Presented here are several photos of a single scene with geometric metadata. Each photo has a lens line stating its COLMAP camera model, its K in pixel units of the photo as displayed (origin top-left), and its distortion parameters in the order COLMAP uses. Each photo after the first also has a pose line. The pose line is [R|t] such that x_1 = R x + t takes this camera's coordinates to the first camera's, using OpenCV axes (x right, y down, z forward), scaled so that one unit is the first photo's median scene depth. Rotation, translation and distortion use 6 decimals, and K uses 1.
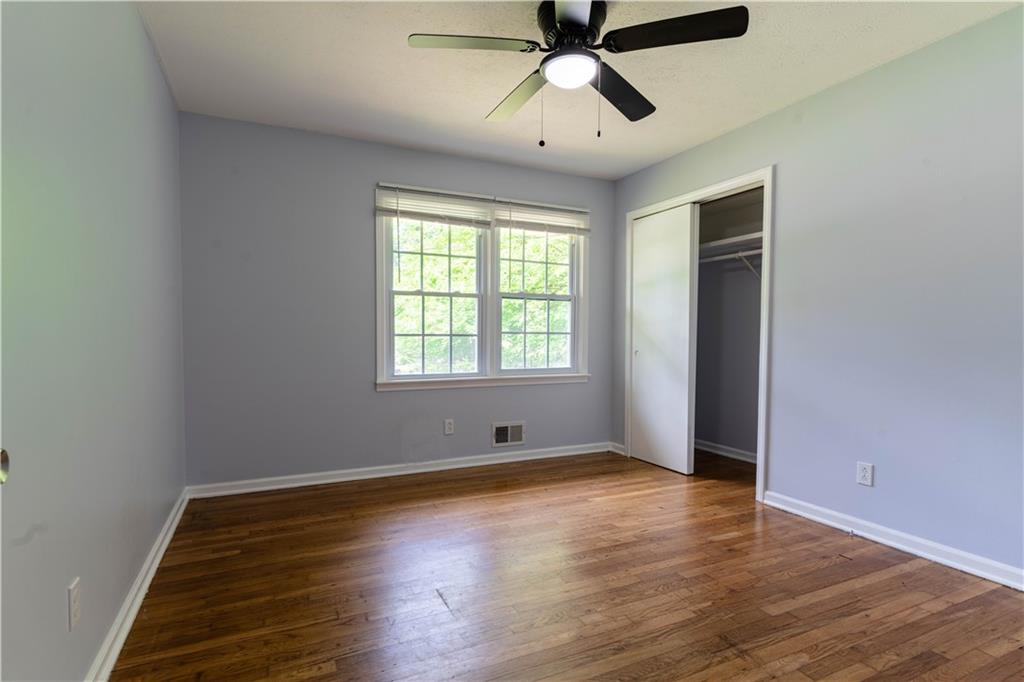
lens RADIAL K [[489.7, 0, 506.5], [0, 489.7, 341.9], [0, 0, 1]] dist [0.000217, 0.000124]
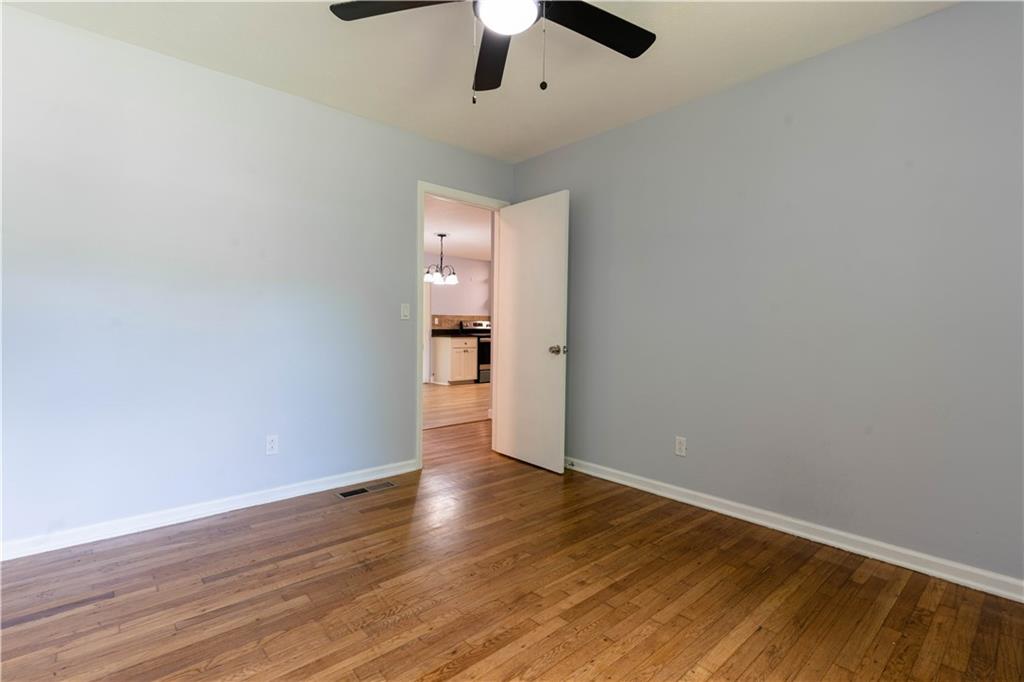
lens RADIAL K [[489.7, 0, 506.5], [0, 489.7, 341.9], [0, 0, 1]] dist [0.000217, 0.000124]
pose [[-0.960757, -0.006479, -0.277317, 0.310967], [-0.019865, 0.998767, 0.045488, -0.041513], [0.276680, 0.049212, -0.959701, 1.573962]]
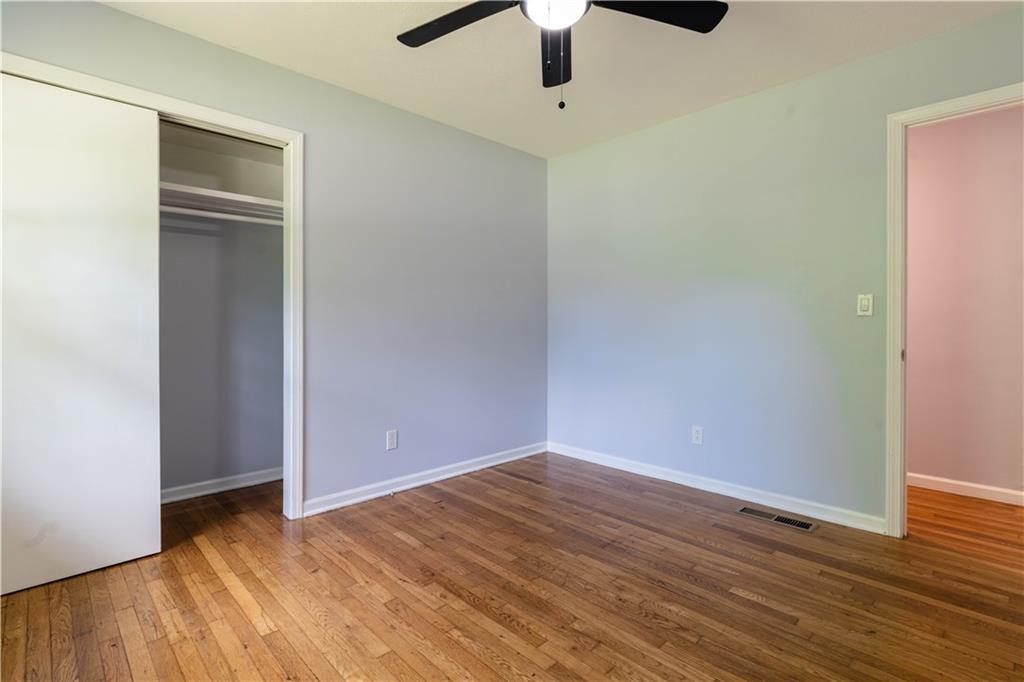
lens RADIAL K [[495.3, 0, 506.8], [0, 495.3, 325.1], [0, 0, 1]] dist [0.000336, 0.000057]
pose [[-0.303884, -0.009841, 0.952658, -0.562853], [0.011351, 0.999838, 0.013949, -0.038395], [-0.952641, 0.015052, -0.303724, 1.150352]]
